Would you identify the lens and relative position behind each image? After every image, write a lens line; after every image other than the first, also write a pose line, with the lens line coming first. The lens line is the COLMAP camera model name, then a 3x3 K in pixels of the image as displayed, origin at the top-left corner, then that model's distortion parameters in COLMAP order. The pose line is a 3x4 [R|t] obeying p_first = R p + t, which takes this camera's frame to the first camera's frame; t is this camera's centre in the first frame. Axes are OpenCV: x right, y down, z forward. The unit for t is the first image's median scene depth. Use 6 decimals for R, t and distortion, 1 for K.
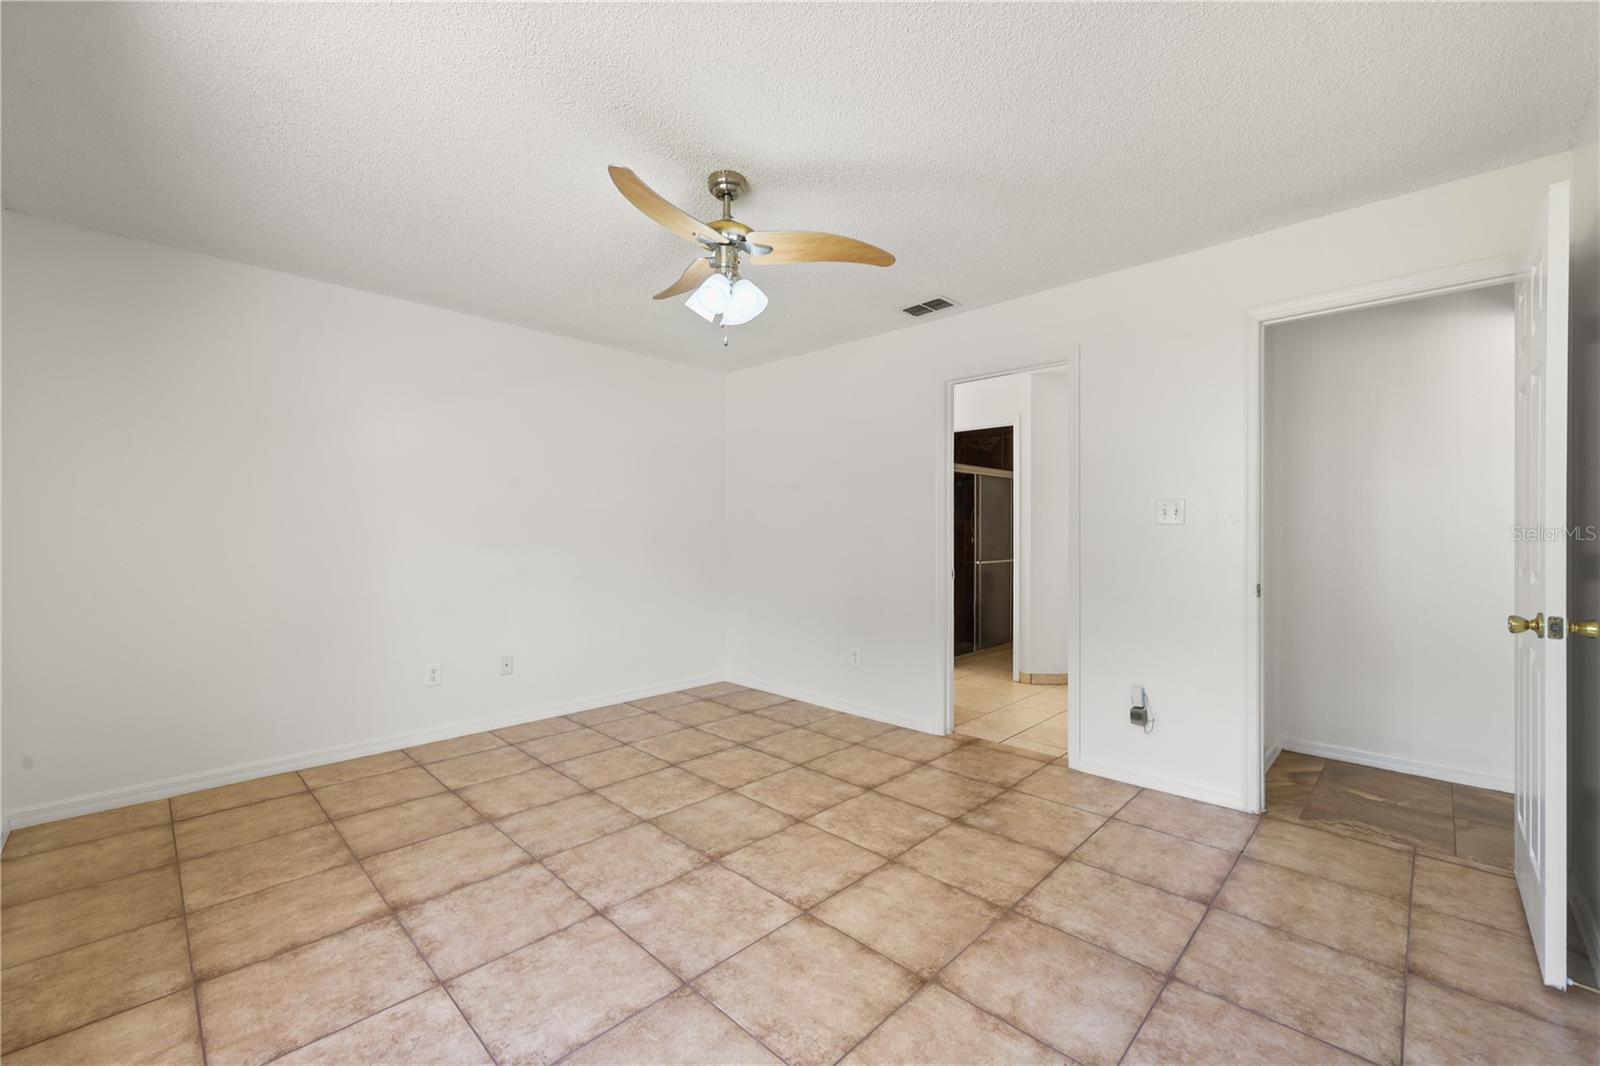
lens RADIAL K [[655.7, 0, 797.1], [0, 655.7, 530.6], [0, 0, 1]] dist [-0.003166, 0.000082]
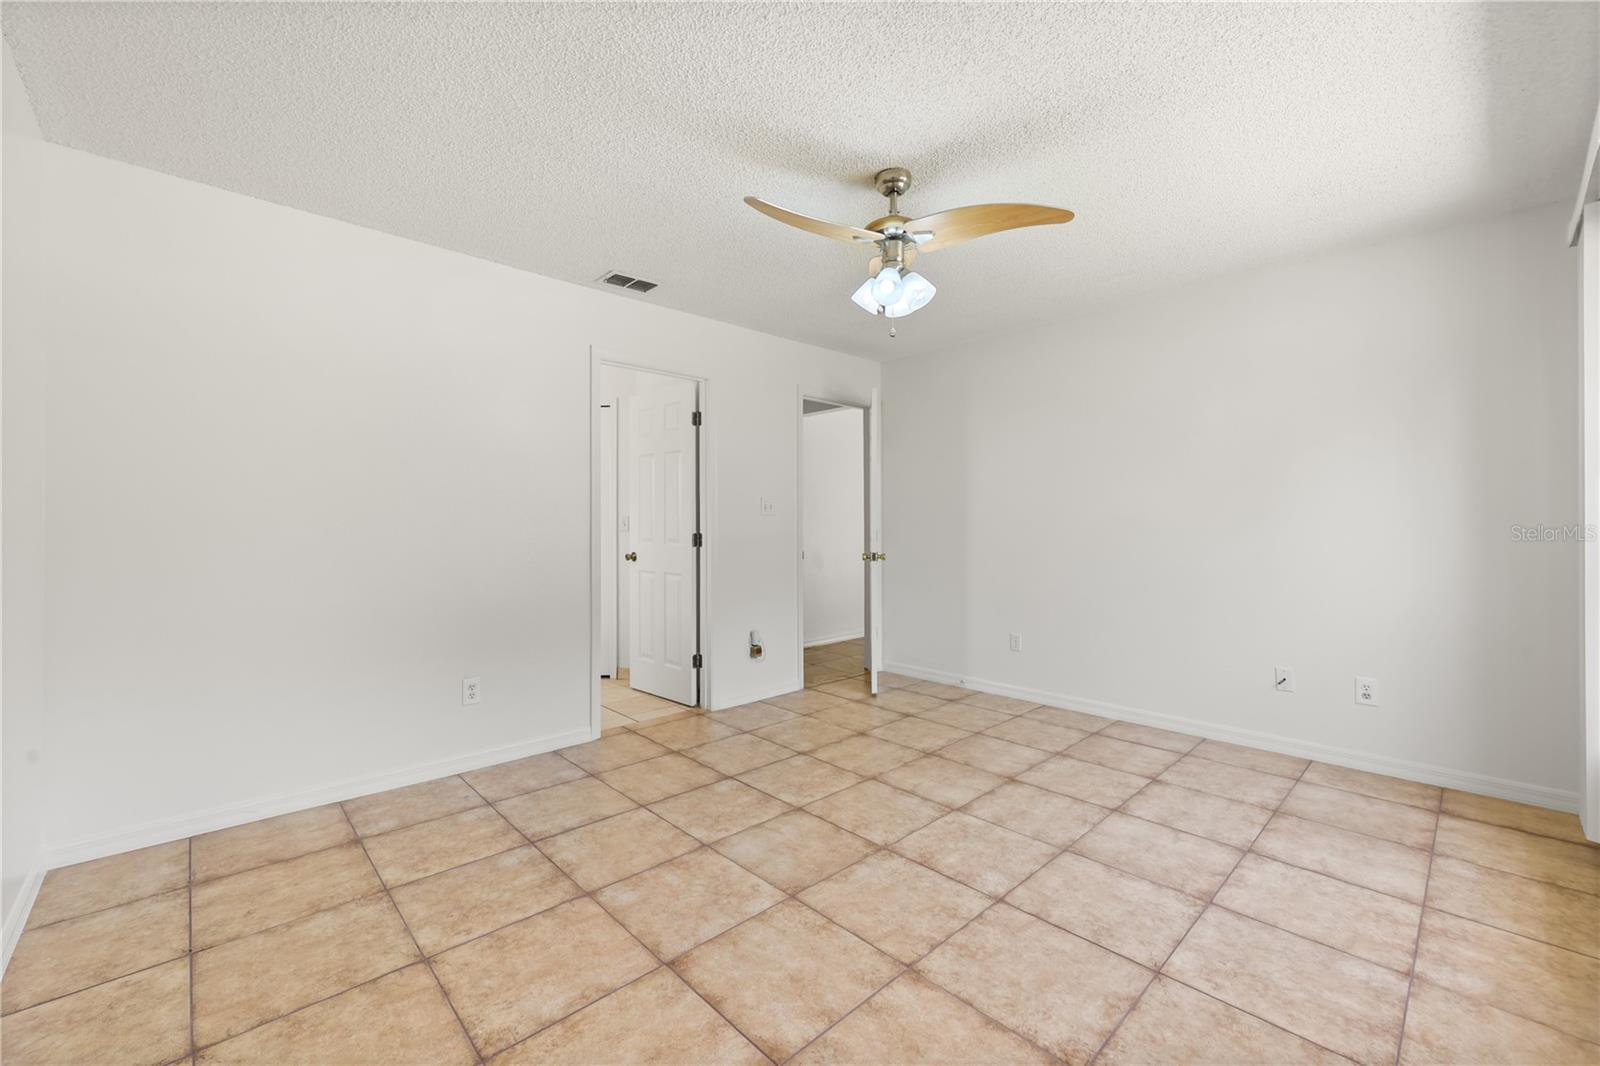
lens RADIAL K [[655.7, 0, 797.1], [0, 655.7, 530.6], [0, 0, 1]] dist [-0.003166, 0.000082]
pose [[0.037730, -0.011932, 0.999217, -0.978970], [-0.000656, 0.999928, 0.011965, 0.007430], [-0.999288, -0.001107, 0.037720, 0.955542]]
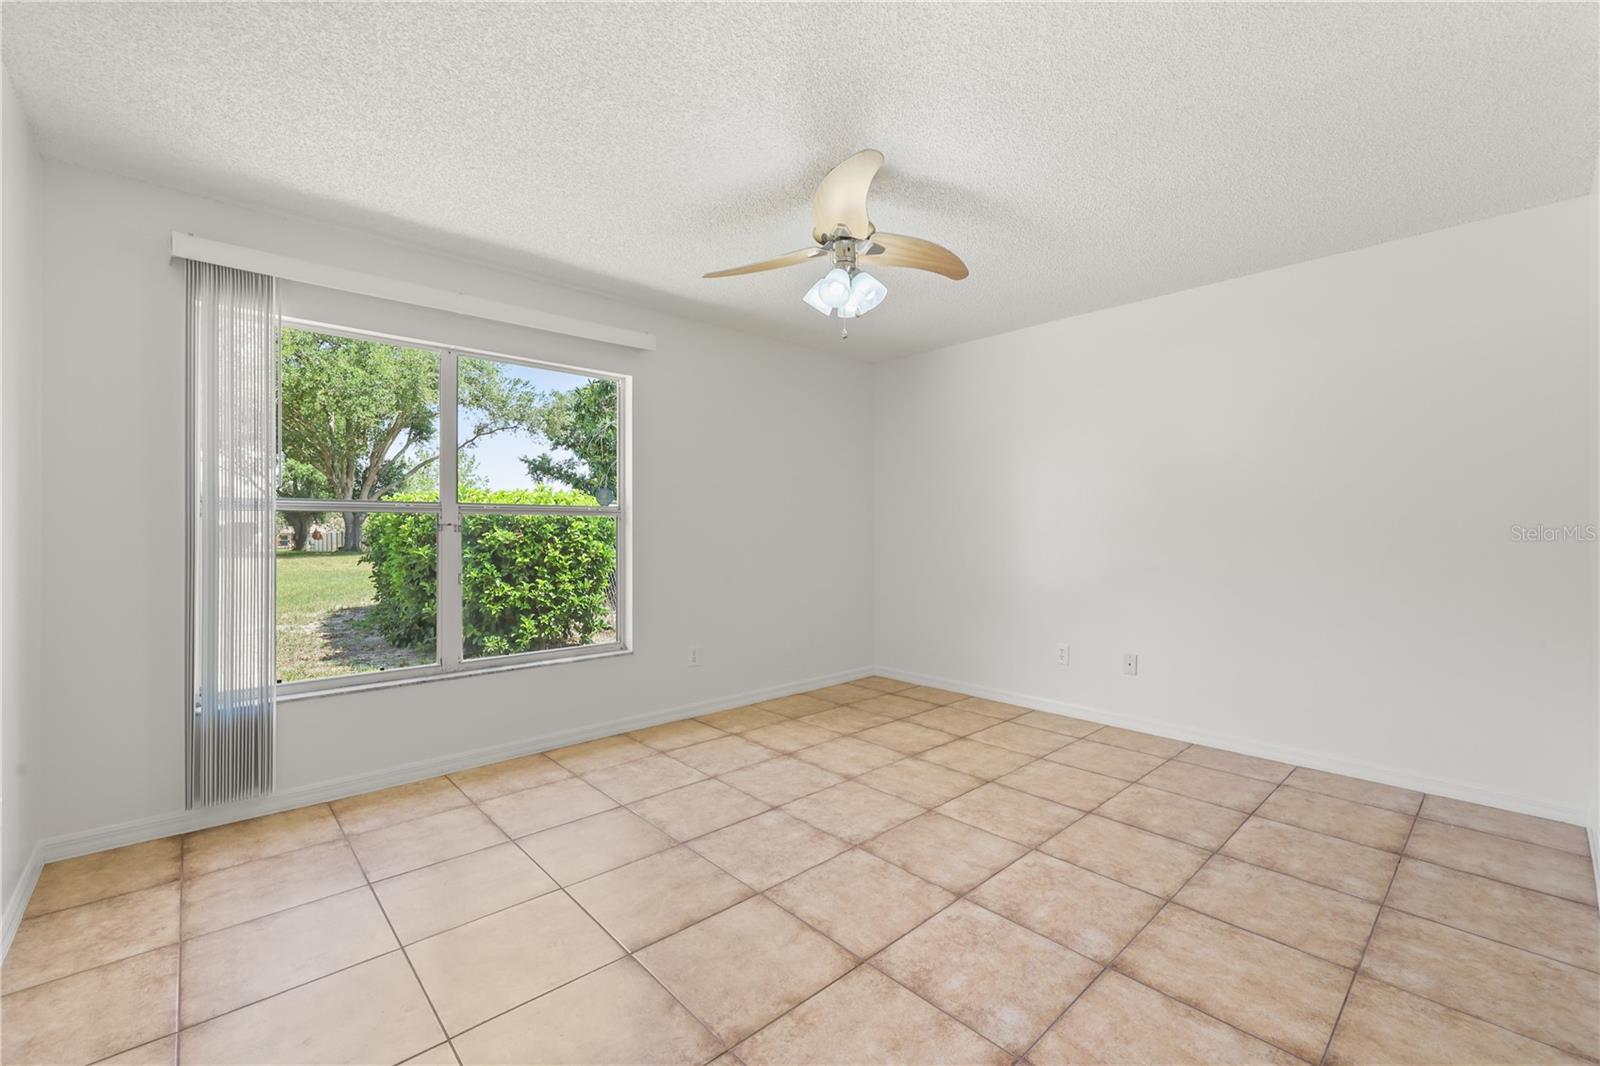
lens RADIAL K [[655.7, 0, 797.1], [0, 655.7, 530.6], [0, 0, 1]] dist [-0.003166, 0.000082]
pose [[-0.056057, 0.004244, -0.998419, 0.778991], [0.005211, 0.999979, 0.003958, 0.007413], [0.998414, -0.004981, -0.056077, 0.844577]]
